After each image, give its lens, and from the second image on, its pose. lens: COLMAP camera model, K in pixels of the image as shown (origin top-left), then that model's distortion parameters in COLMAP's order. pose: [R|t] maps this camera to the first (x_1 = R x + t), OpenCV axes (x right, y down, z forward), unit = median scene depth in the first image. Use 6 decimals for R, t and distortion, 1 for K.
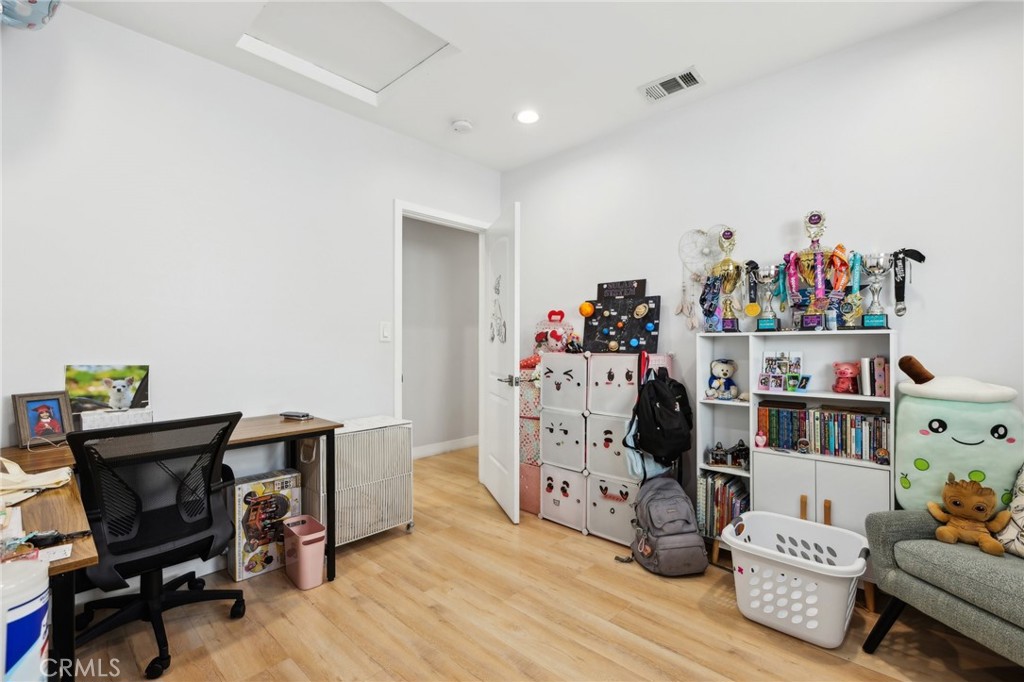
lens RADIAL K [[457.4, 0, 512.0], [0, 457.4, 341.0], [0, 0, 1]] dist [-0.004256, -0.000492]
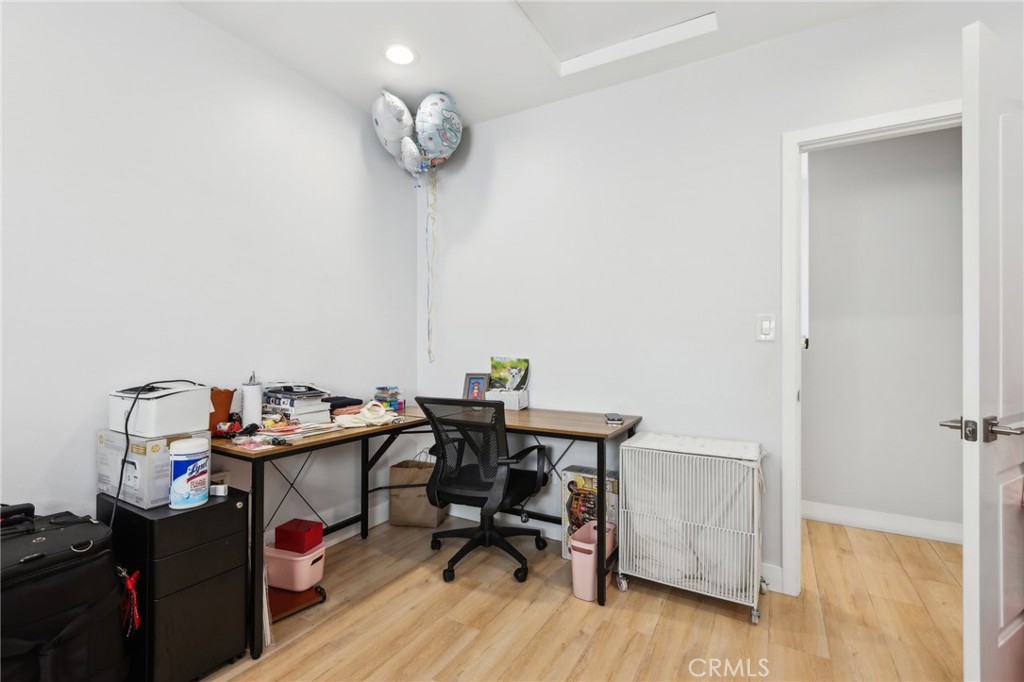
lens RADIAL K [[457.4, 0, 512.0], [0, 457.4, 341.0], [0, 0, 1]] dist [-0.004256, -0.000492]
pose [[0.218943, -0.009159, -0.975695, 0.475052], [-0.001283, 0.999952, -0.009674, 0.013895], [0.975737, 0.003370, 0.218920, 0.665751]]
